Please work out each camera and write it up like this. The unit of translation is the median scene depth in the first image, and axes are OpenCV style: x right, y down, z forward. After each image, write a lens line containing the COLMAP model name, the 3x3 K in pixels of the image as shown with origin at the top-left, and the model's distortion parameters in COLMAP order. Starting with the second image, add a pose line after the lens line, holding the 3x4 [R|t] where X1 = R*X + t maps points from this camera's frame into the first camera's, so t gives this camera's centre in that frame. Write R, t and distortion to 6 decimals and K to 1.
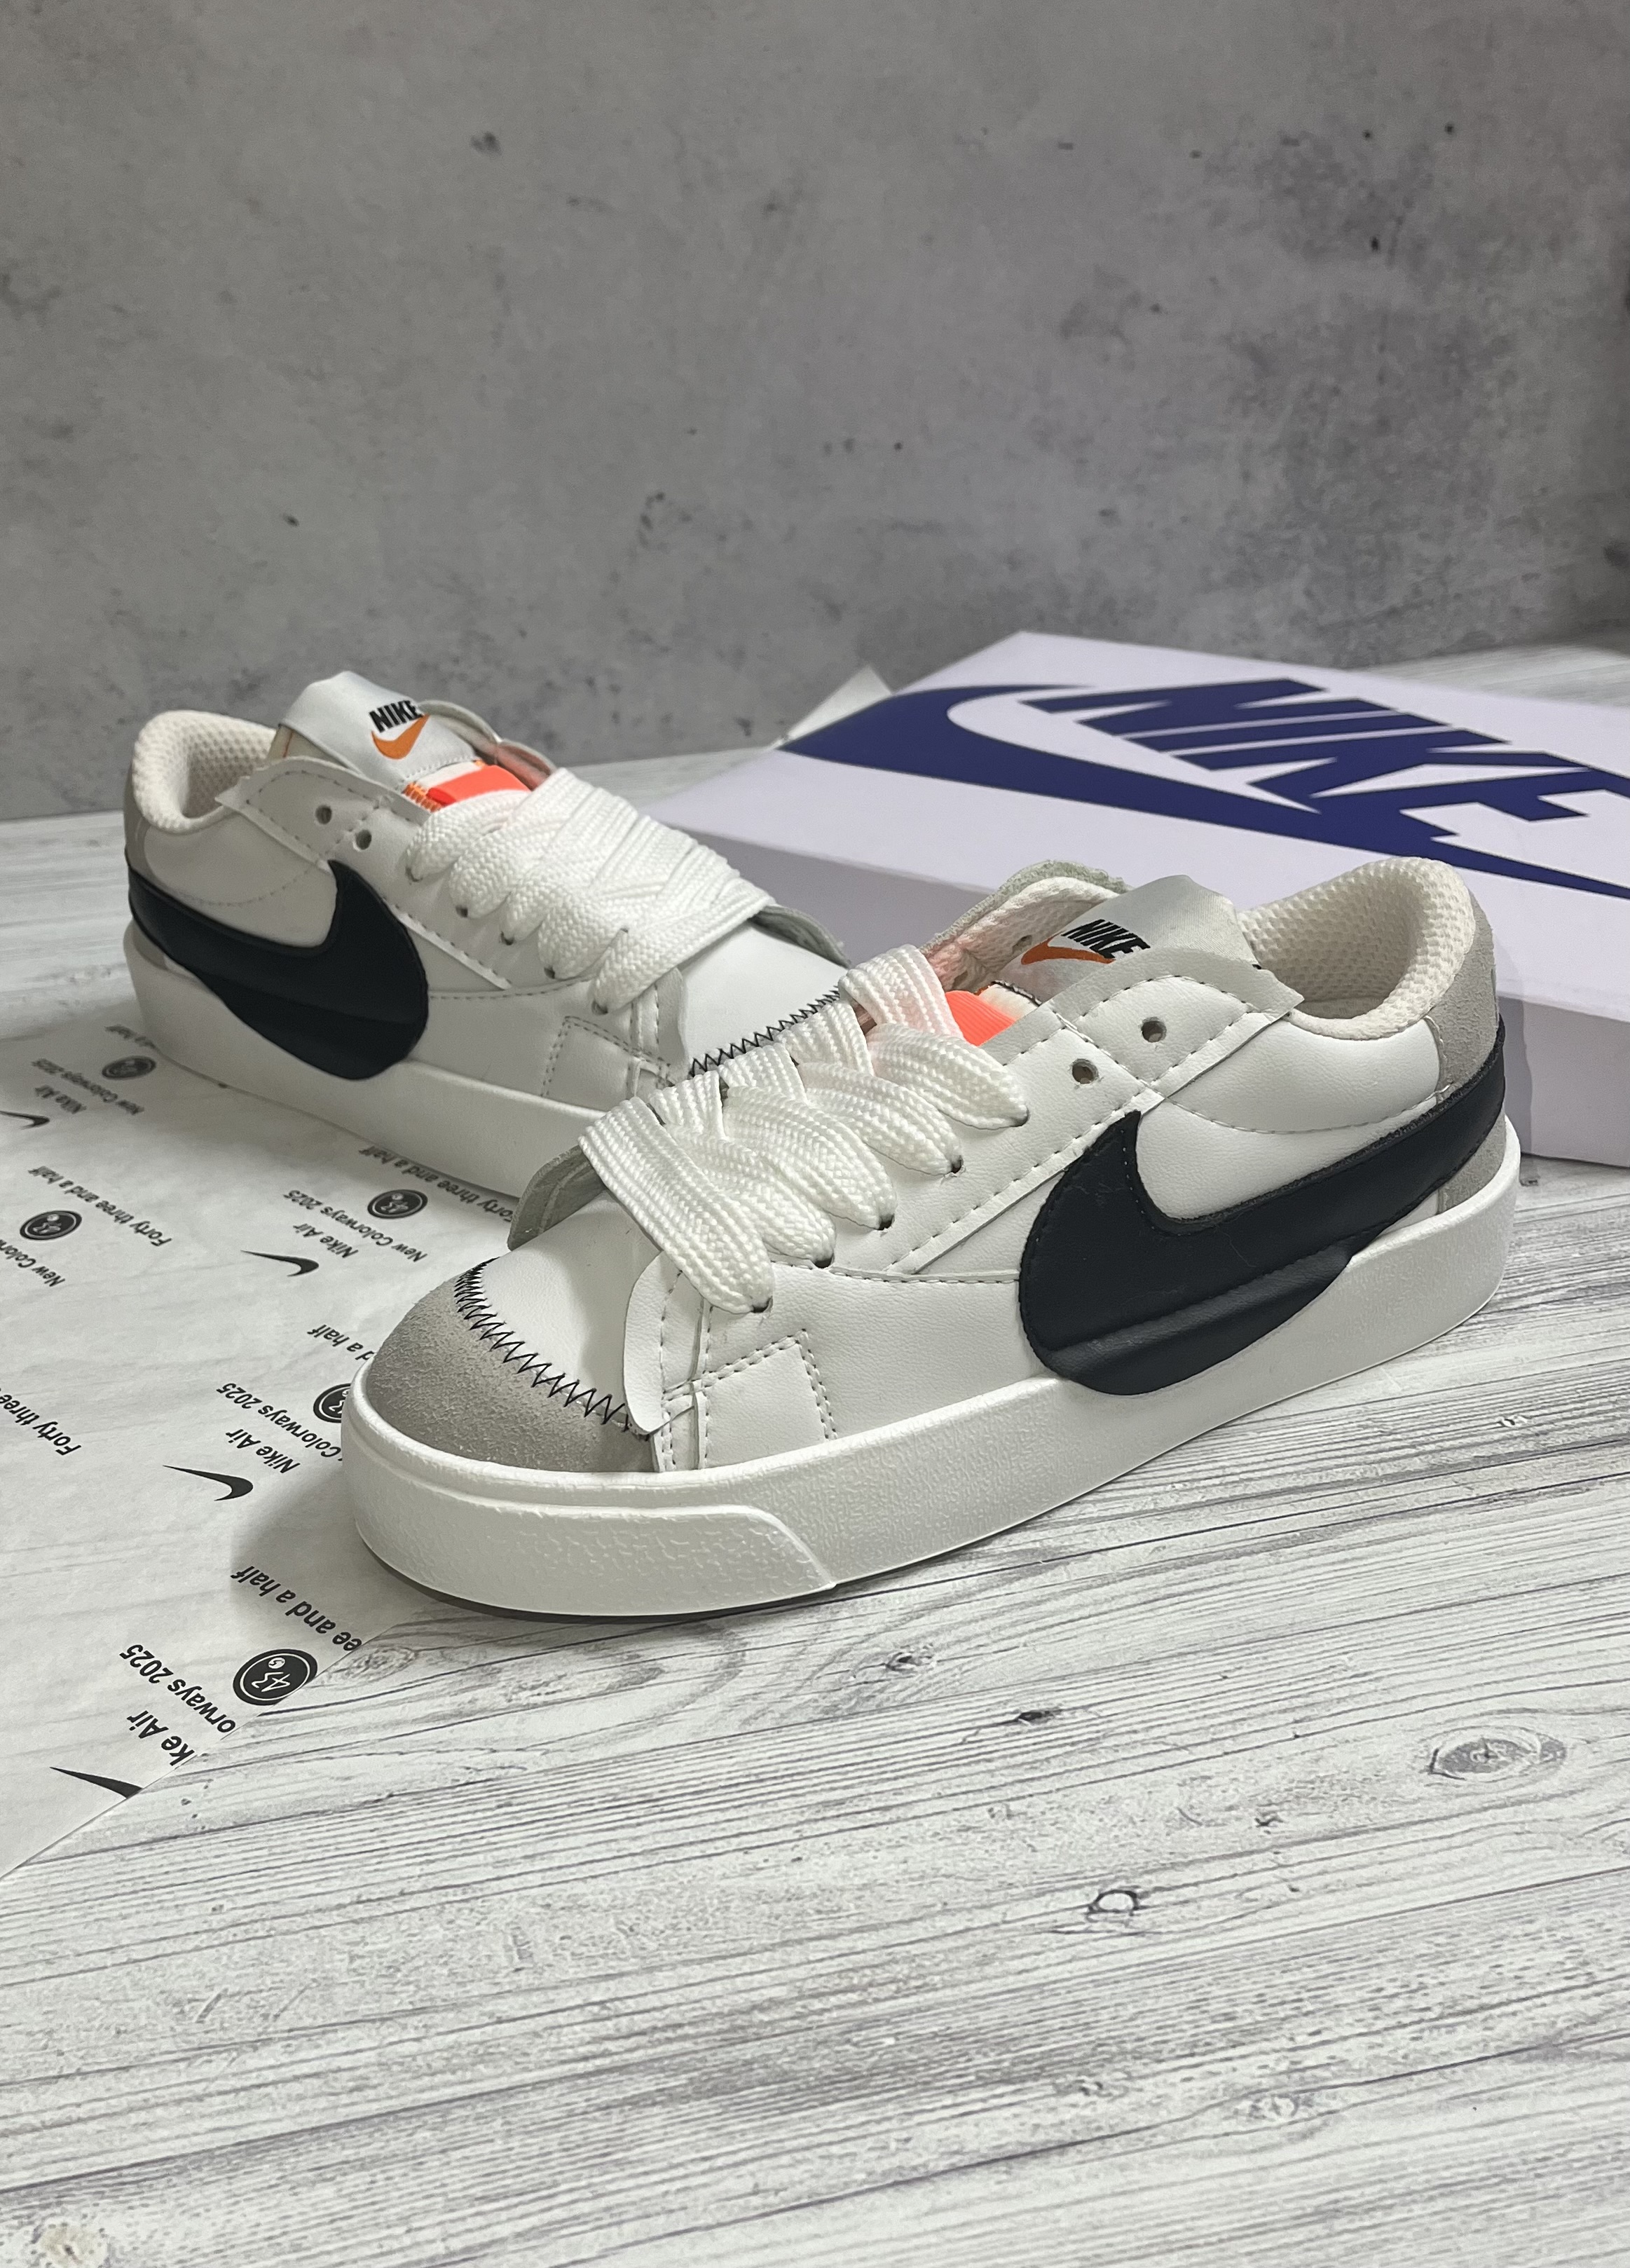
lens RADIAL K [[2177.1, 0, 815.0], [0, 2177.1, 1134.0], [0, 0, 1]] dist [-0.000751, 0.055226]
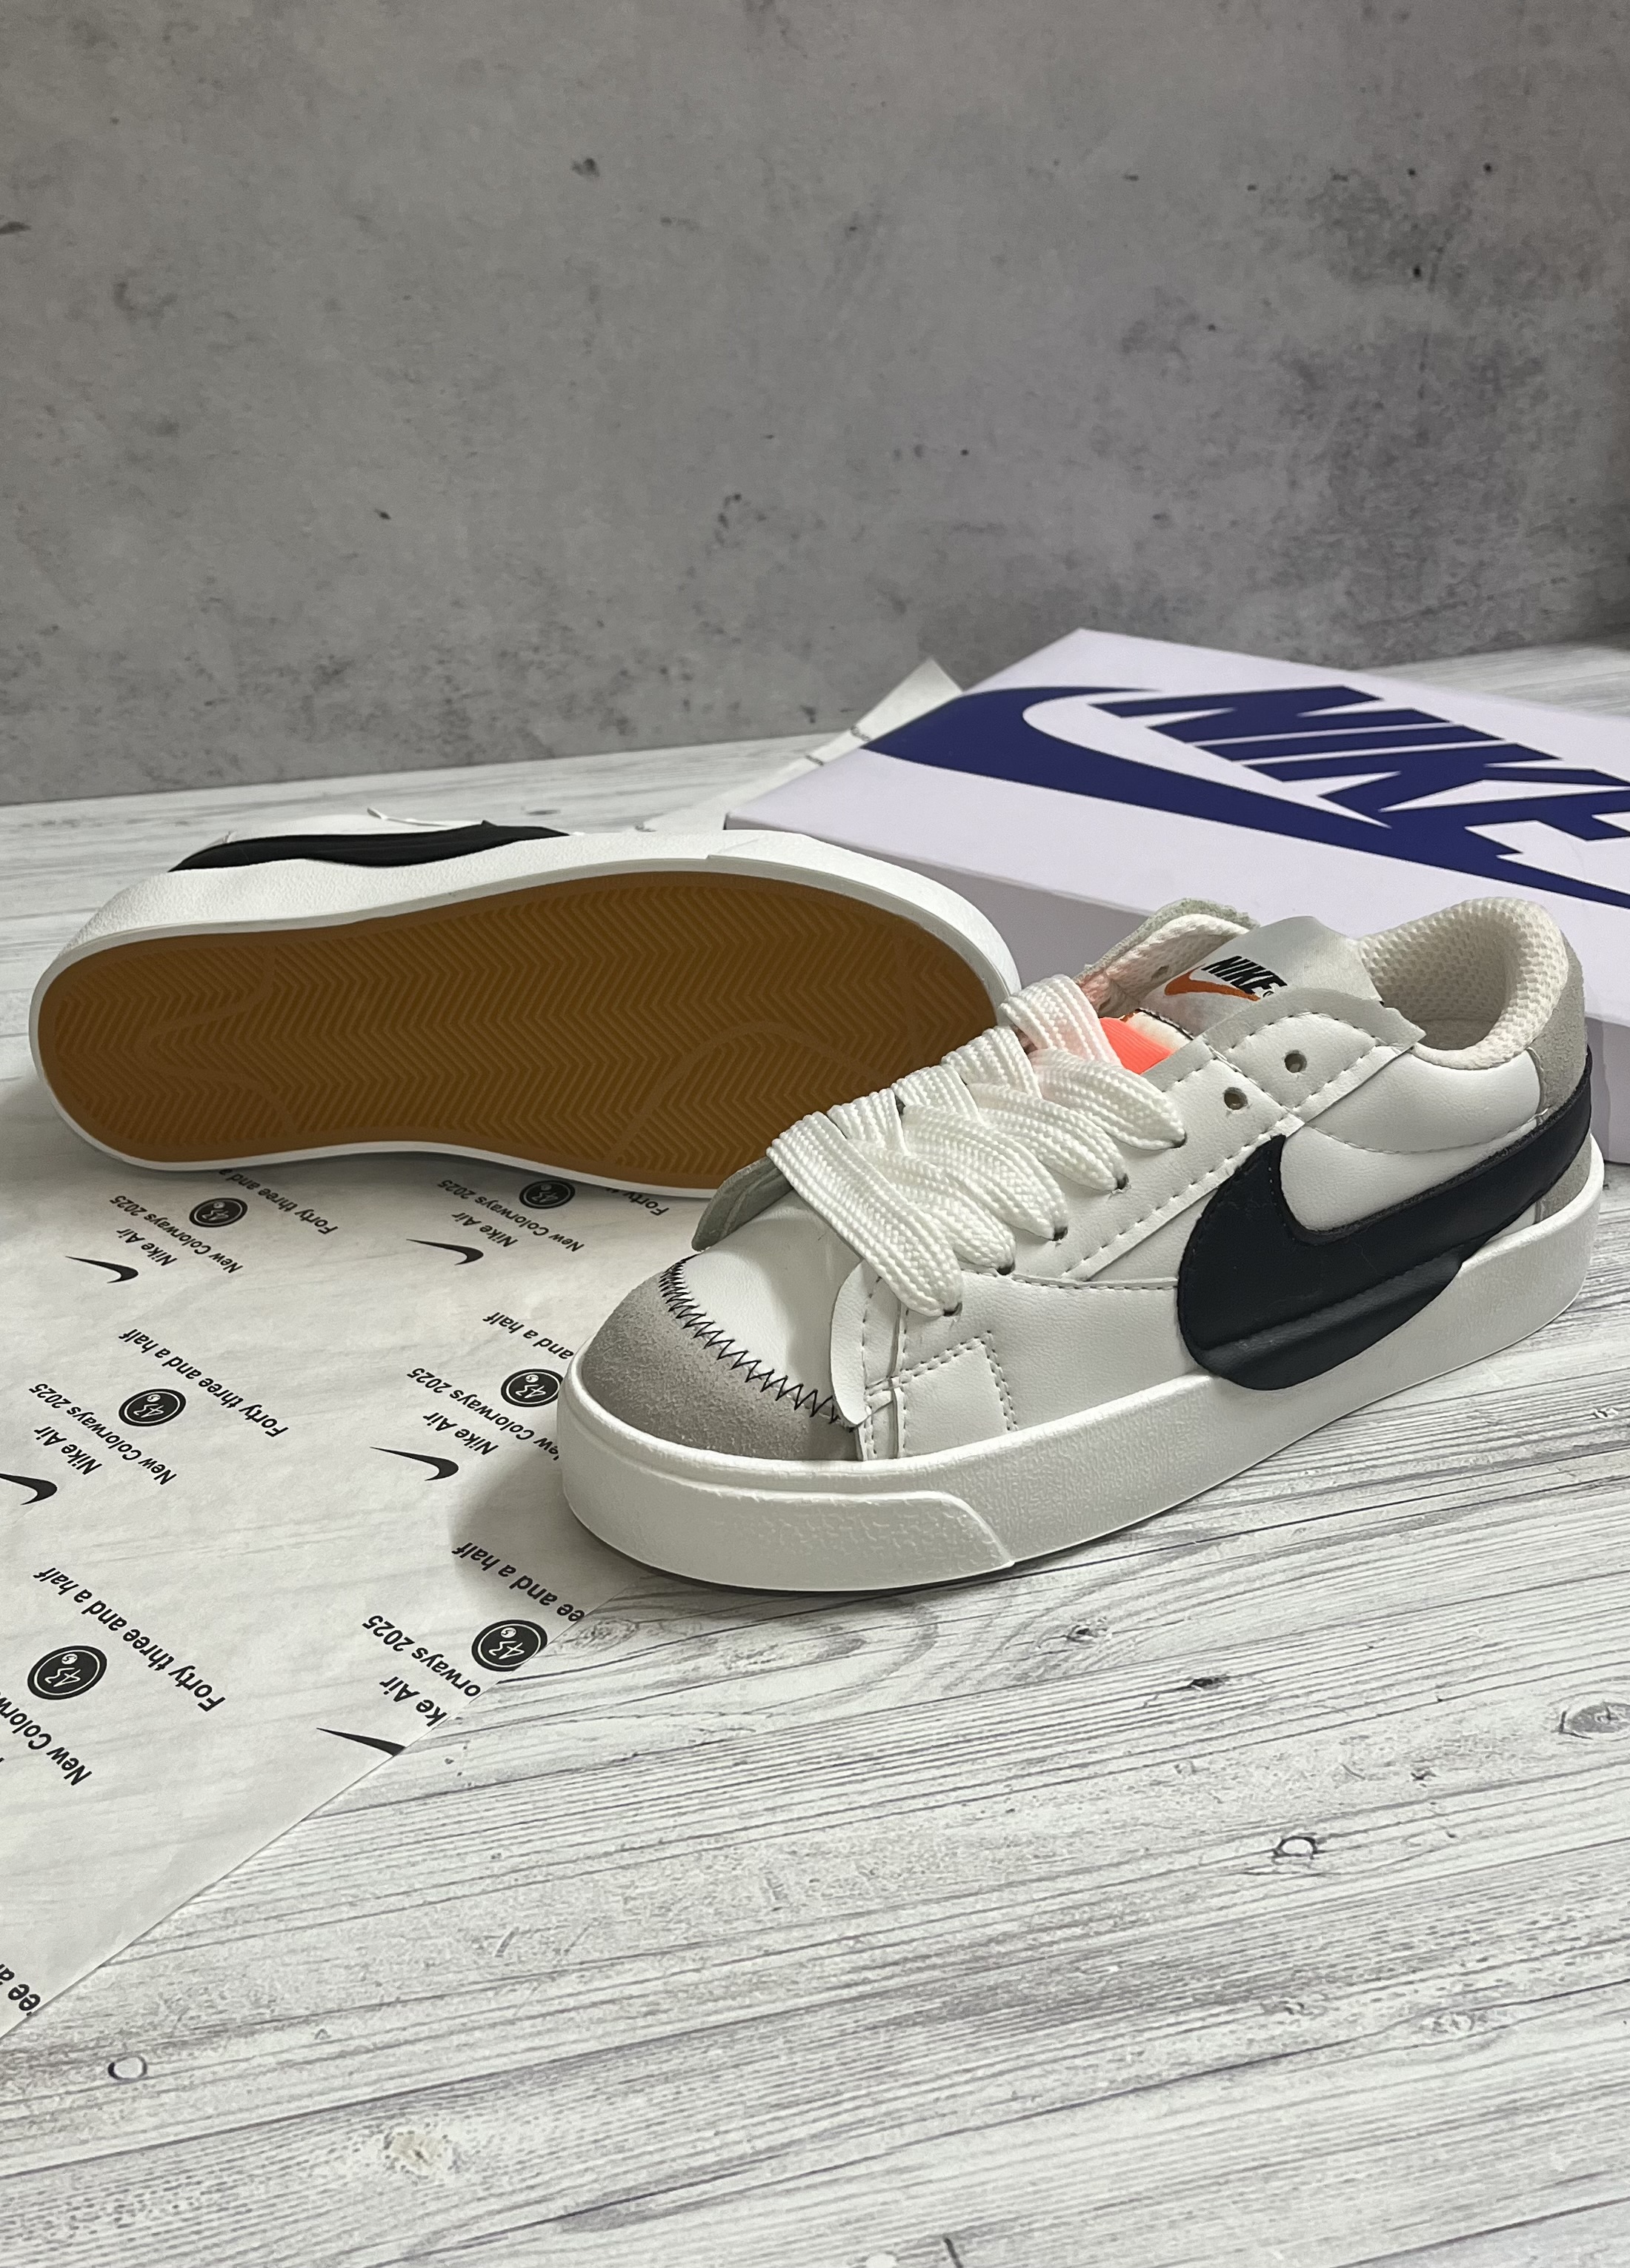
lens RADIAL K [[2296.4, 0, 846.1], [0, 2296.4, 981.3], [0, 0, 1]] dist [-0.003578, 0.066969]
pose [[0.999036, 0.011575, 0.042343, -0.144262], [-0.009985, 0.999244, -0.037578, -0.048887], [-0.042746, 0.037119, 0.998396, -0.193798]]
